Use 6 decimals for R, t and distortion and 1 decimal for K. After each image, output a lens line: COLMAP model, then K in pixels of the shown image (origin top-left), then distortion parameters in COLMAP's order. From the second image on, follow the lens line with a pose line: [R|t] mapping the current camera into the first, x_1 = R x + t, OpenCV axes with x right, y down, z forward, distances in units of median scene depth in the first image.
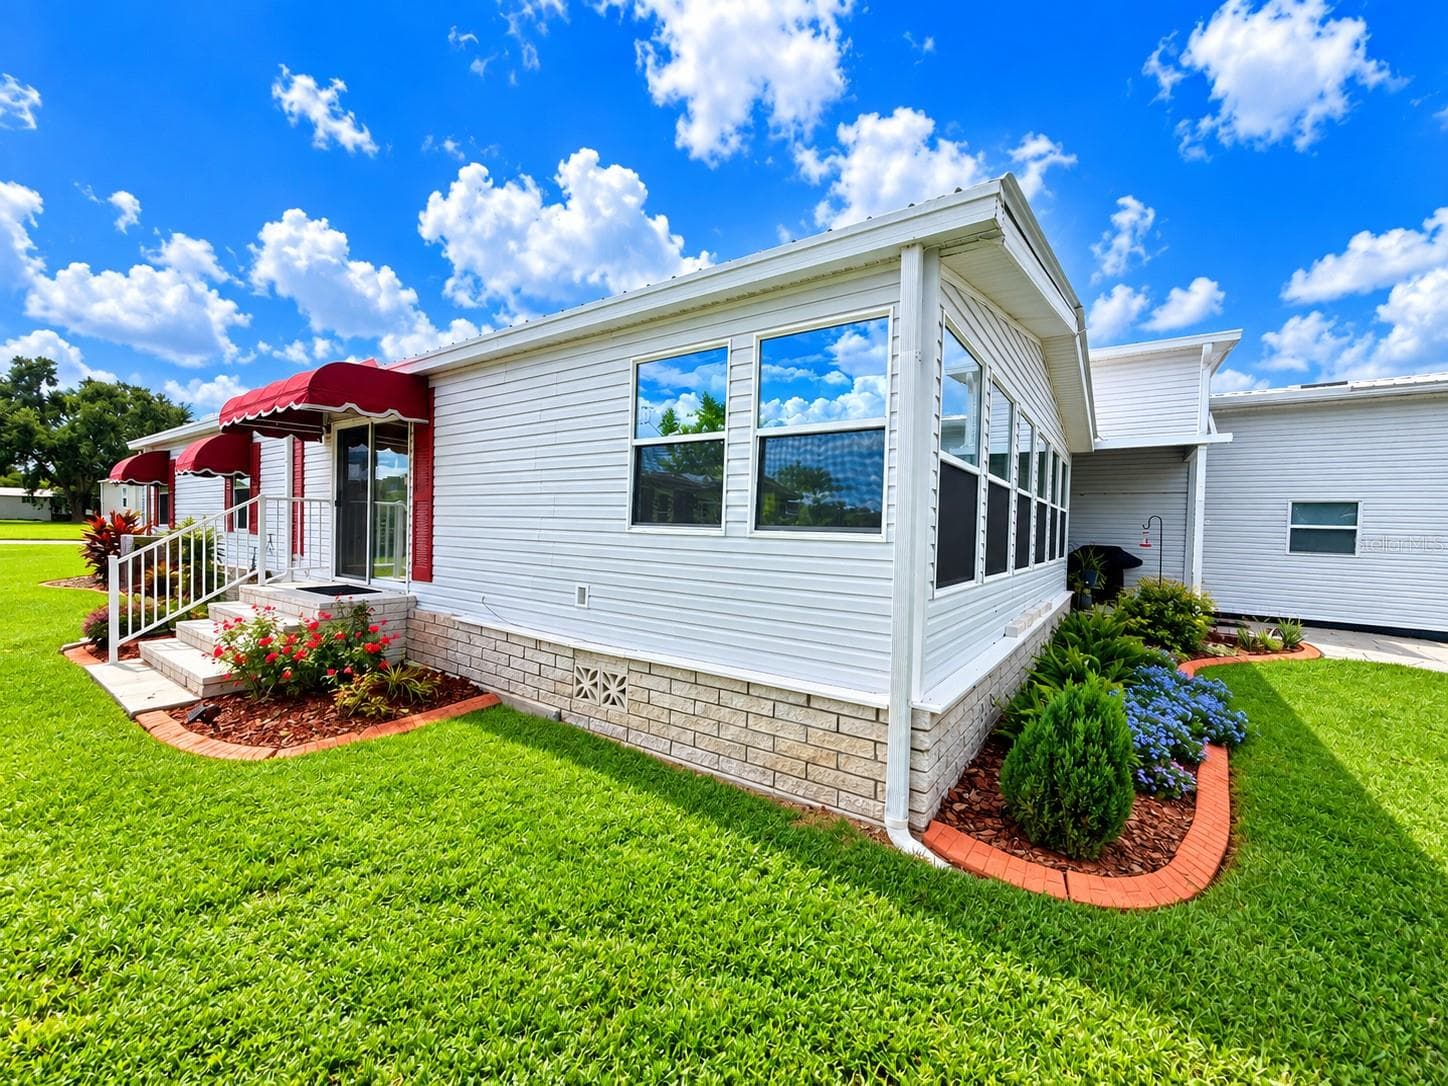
lens RADIAL K [[573.0, 0, 720.8], [0, 573.0, 546.8], [0, 0, 1]] dist [-0.000980, -0.000167]
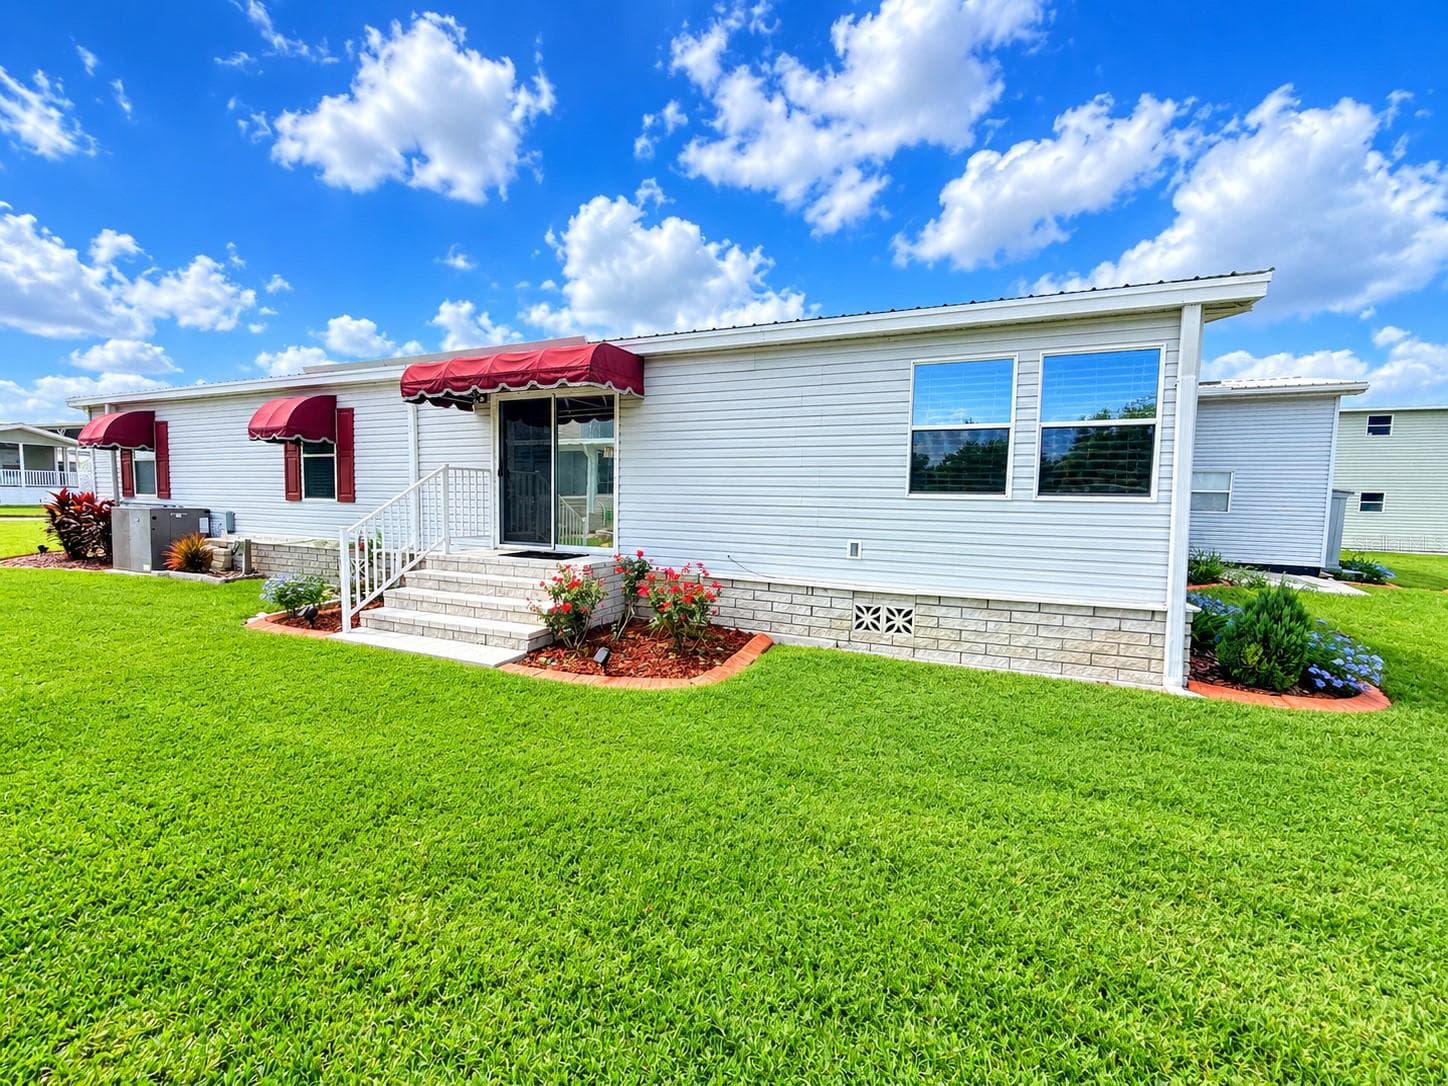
lens RADIAL K [[573.0, 0, 726.2], [0, 573.0, 540.8], [0, 0, 1]] dist [-0.000980, -0.000167]
pose [[0.972507, -0.026372, 0.231375, -0.855639], [0.013986, 0.998388, 0.055011, -0.006708], [-0.232453, -0.050263, 0.971308, -0.154412]]
